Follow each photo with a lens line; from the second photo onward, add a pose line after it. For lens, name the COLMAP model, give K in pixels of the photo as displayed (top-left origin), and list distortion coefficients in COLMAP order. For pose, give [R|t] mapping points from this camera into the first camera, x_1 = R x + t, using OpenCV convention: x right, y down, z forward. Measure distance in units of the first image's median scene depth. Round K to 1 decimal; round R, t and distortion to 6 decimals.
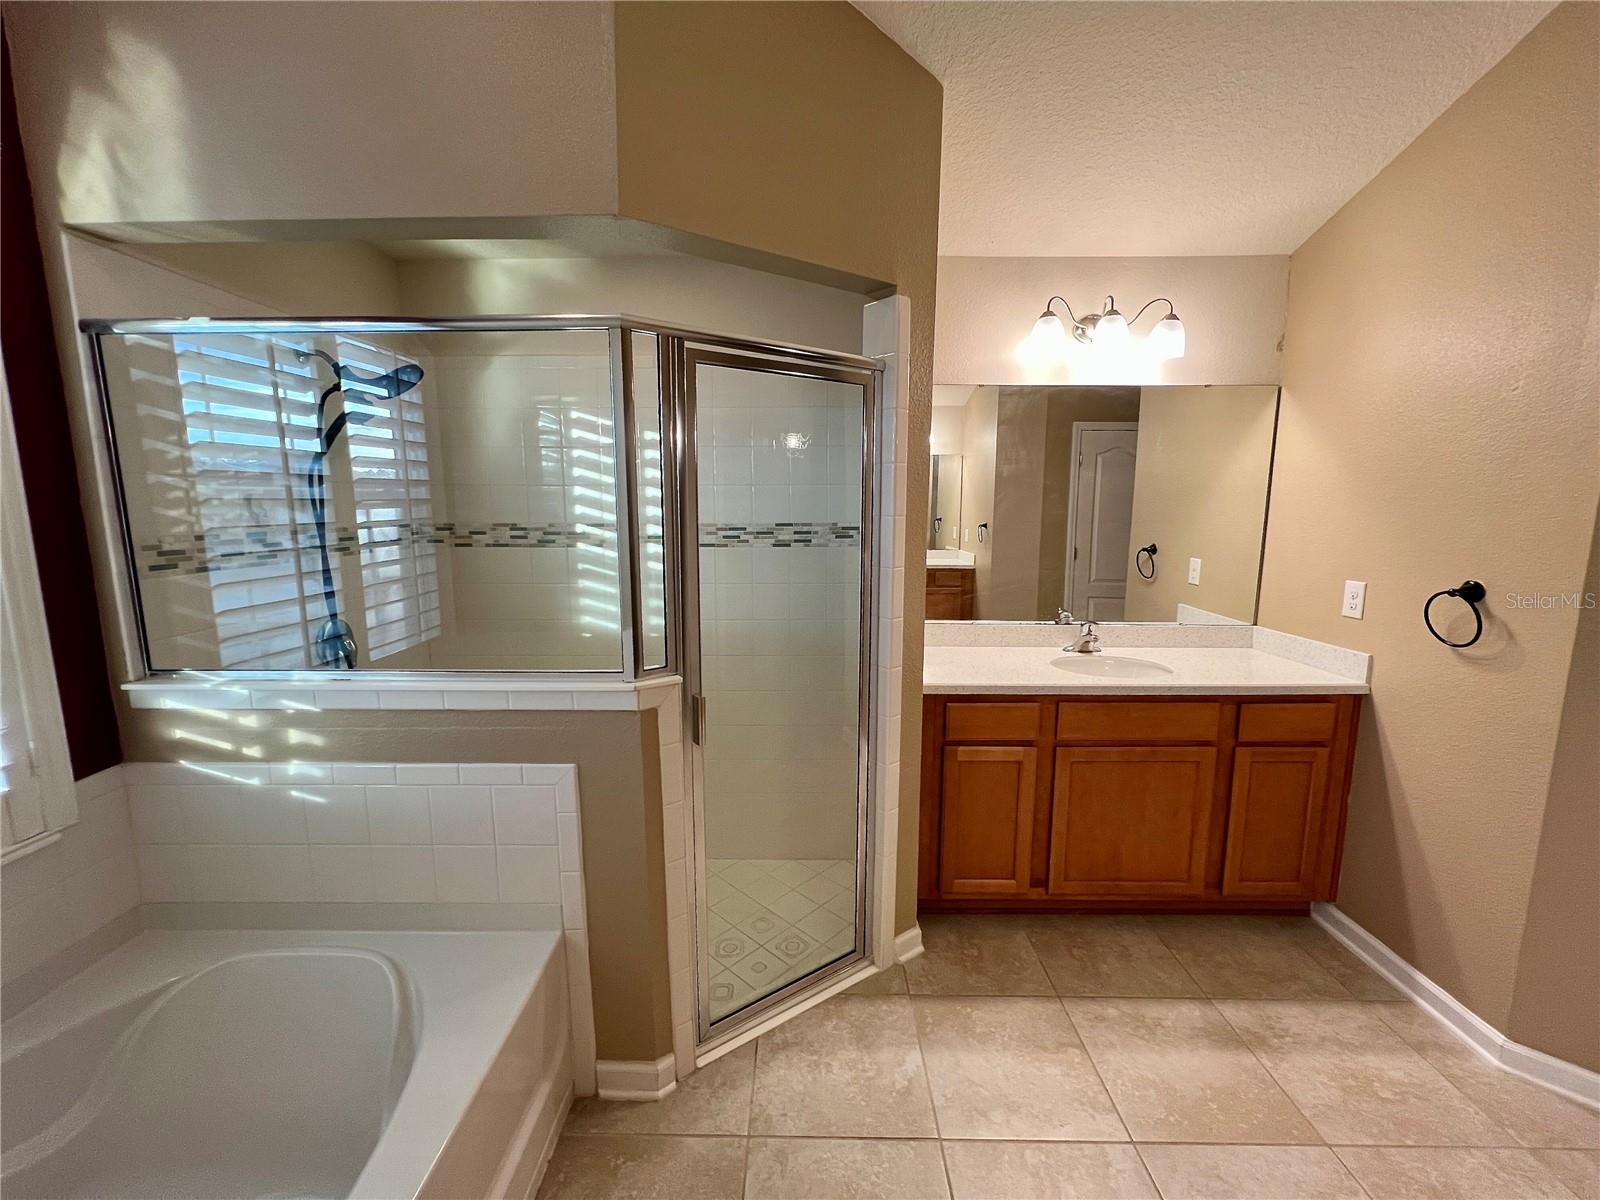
lens RADIAL K [[641.8, 0, 796.4], [0, 641.8, 596.8], [0, 0, 1]] dist [-0.002991, 0.000309]
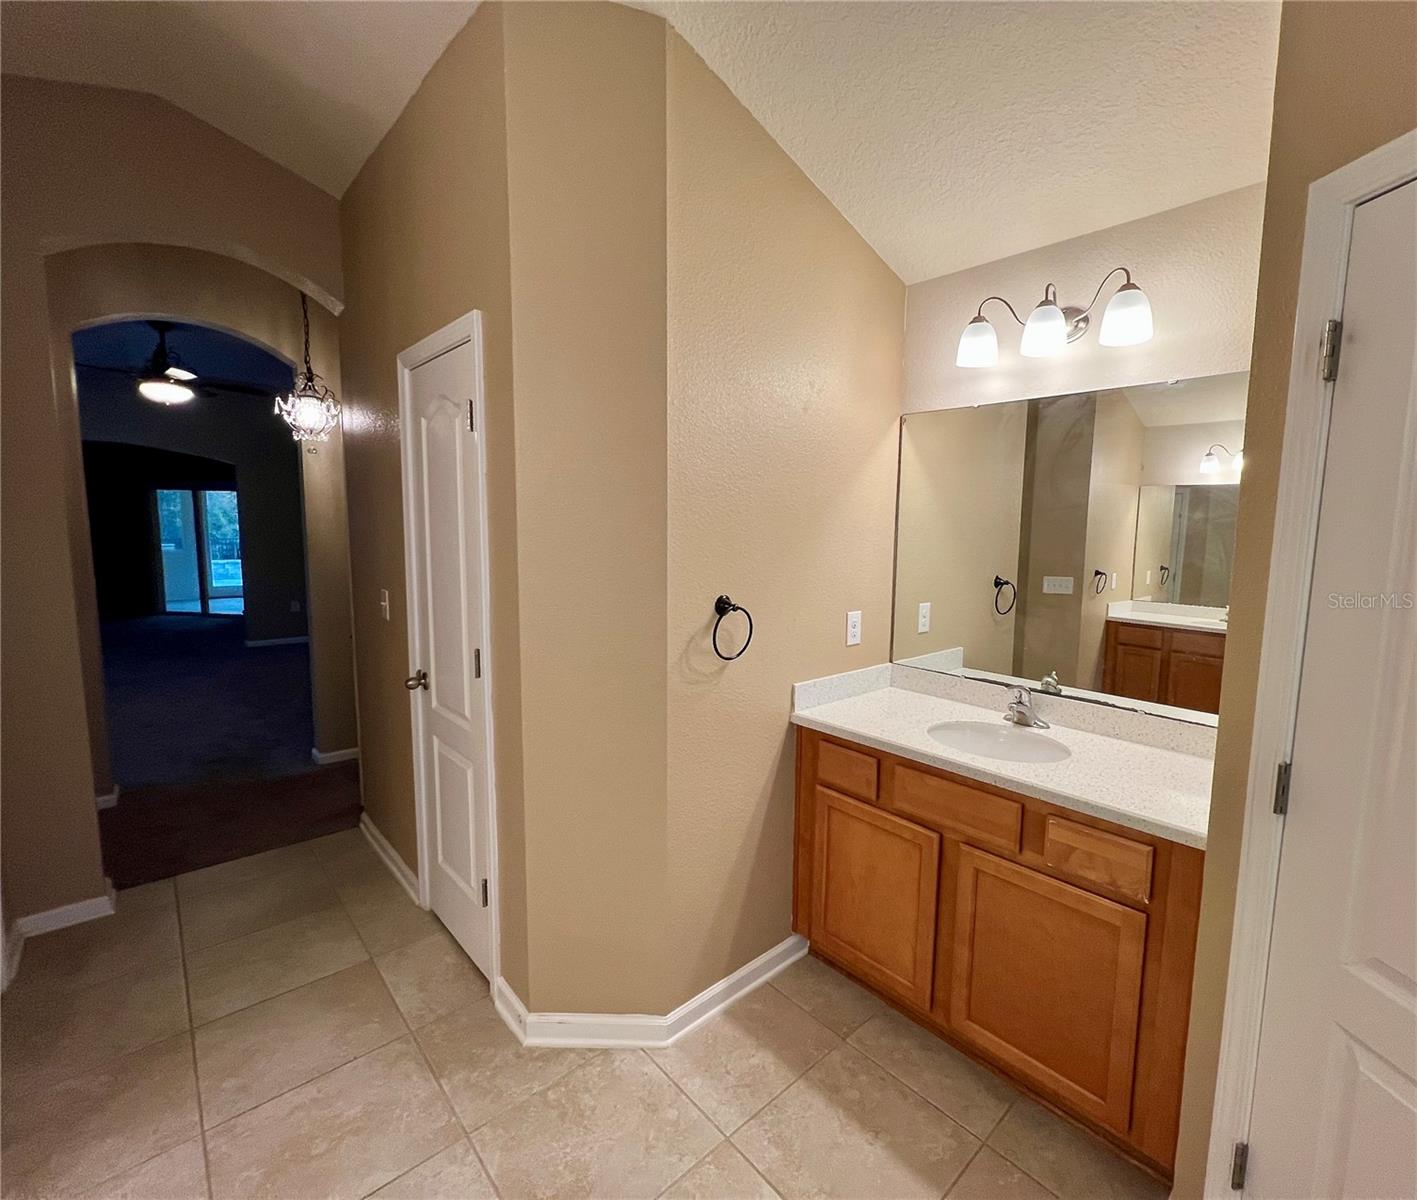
lens RADIAL K [[639.8, 0, 708.5], [0, 639.8, 600.0], [0, 0, 1]] dist [-0.000464, 0.000020]
pose [[0.724209, 0.078006, -0.685155, 0.768505], [-0.109340, 0.994001, -0.002404, -0.025884], [0.680857, 0.076656, 0.728394, 0.162612]]
